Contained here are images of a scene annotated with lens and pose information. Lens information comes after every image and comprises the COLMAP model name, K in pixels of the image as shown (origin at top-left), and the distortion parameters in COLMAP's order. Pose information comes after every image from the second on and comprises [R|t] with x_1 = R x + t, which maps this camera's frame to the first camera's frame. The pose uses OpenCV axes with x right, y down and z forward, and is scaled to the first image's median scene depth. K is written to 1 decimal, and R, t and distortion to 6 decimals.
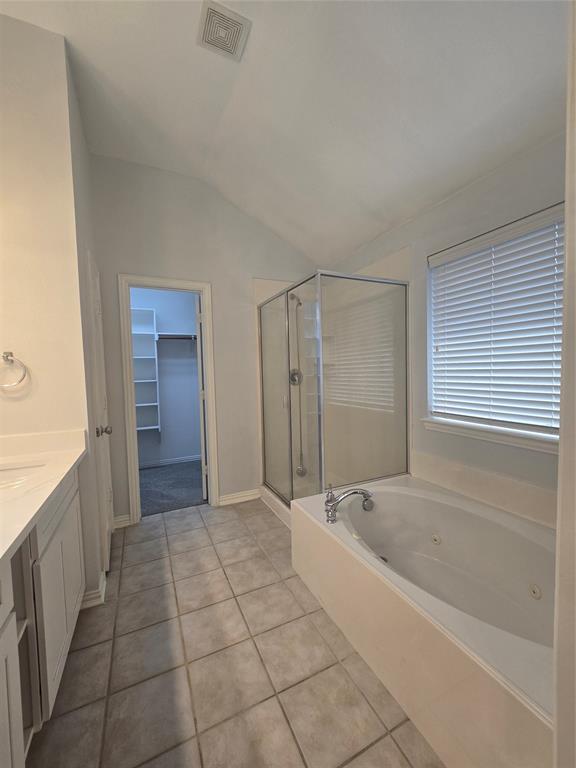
lens RADIAL K [[314.8, 0, 291.5], [0, 314.8, 384.6], [0, 0, 1]] dist [-0.007652, 0.002744]
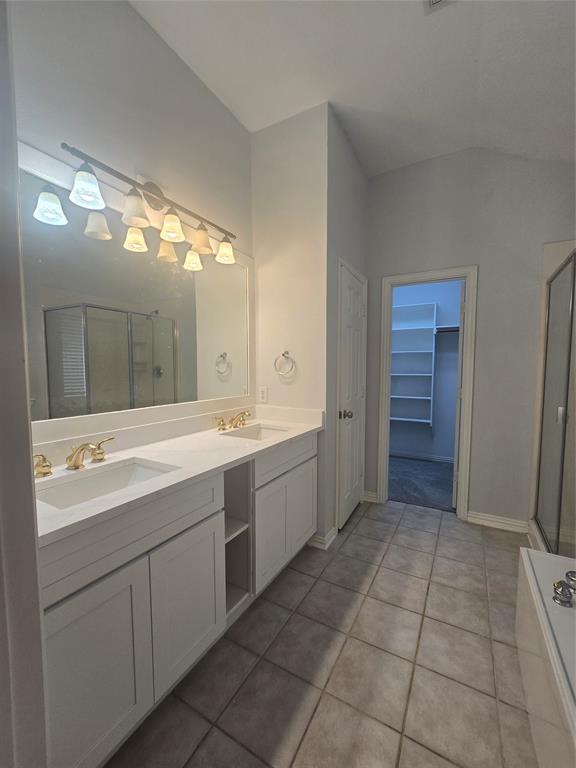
lens RADIAL K [[314.8, 0, 290.5], [0, 314.8, 384.5], [0, 0, 1]] dist [-0.007652, 0.002744]
pose [[0.574239, 0.072081, -0.815508, 0.245387], [-0.052989, 0.997300, 0.050837, -0.017440], [0.816971, 0.014021, 0.576508, 0.123446]]
